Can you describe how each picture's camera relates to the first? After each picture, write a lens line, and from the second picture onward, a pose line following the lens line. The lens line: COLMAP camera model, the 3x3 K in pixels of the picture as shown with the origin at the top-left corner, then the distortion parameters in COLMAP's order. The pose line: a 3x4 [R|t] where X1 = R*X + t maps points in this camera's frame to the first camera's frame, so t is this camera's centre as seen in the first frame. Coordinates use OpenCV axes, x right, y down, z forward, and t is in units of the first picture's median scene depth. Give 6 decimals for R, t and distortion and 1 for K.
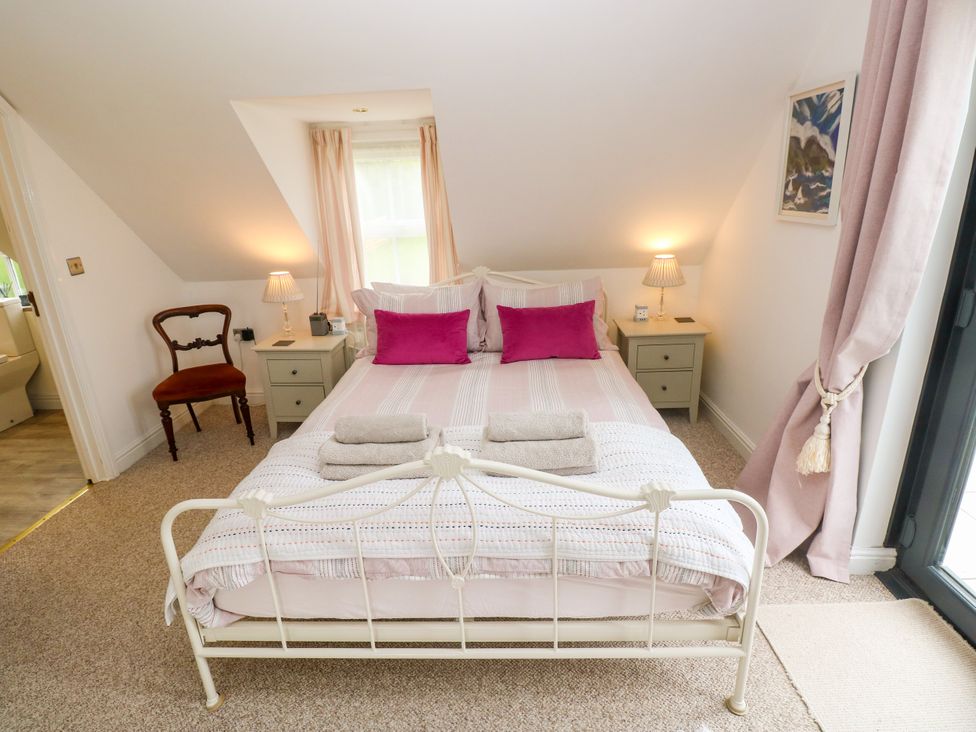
lens RADIAL K [[508.3, 0, 482.9], [0, 508.3, 364.1], [0, 0, 1]] dist [-0.000614, -0.012860]
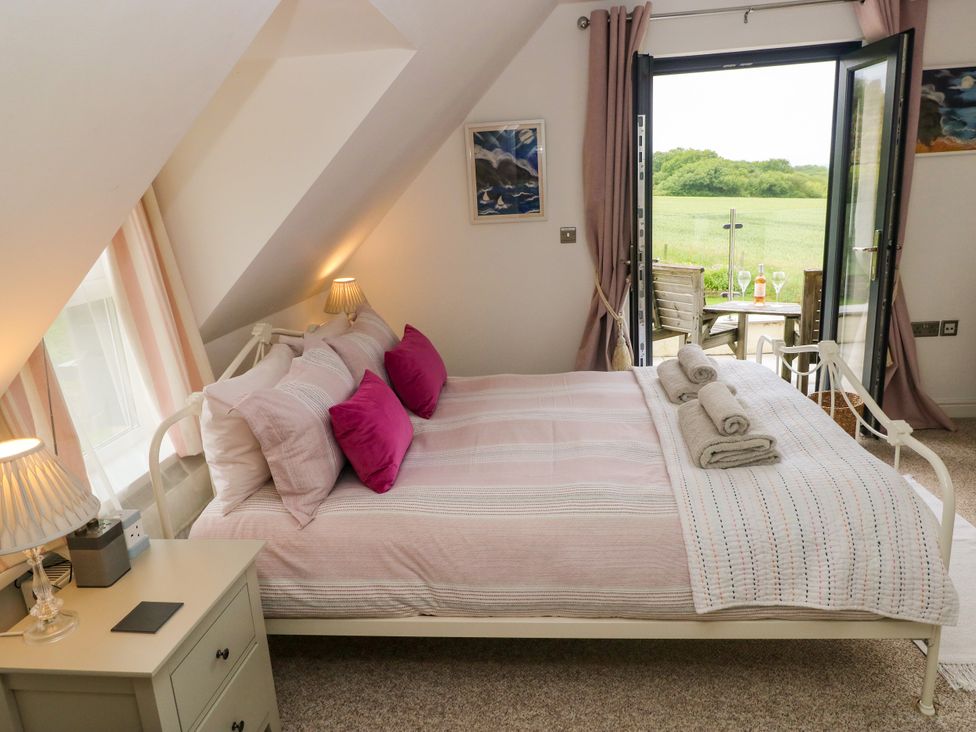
lens RADIAL K [[652.9, 0, 480.5], [0, 652.9, 362.6], [0, 0, 1]] dist [-0.004823, -0.004289]
pose [[0.075500, -0.216248, 0.973415, -1.101913], [0.374114, 0.911033, 0.173372, -0.267740], [-0.924304, 0.351079, 0.149685, 0.936536]]
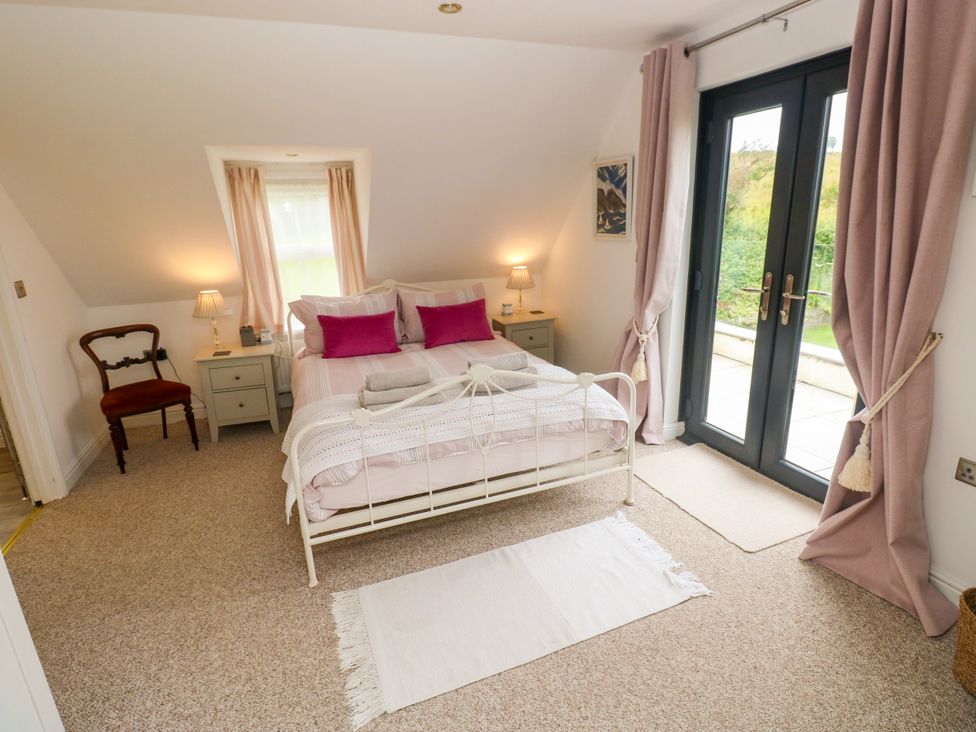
lens RADIAL K [[508.3, 0, 487.5], [0, 508.3, 365.0], [0, 0, 1]] dist [-0.000614, -0.012860]
pose [[0.921993, -0.097668, 0.374686, -0.393279], [0.118591, 0.992390, -0.033134, 0.128548], [-0.368598, 0.074984, 0.926560, -0.347797]]
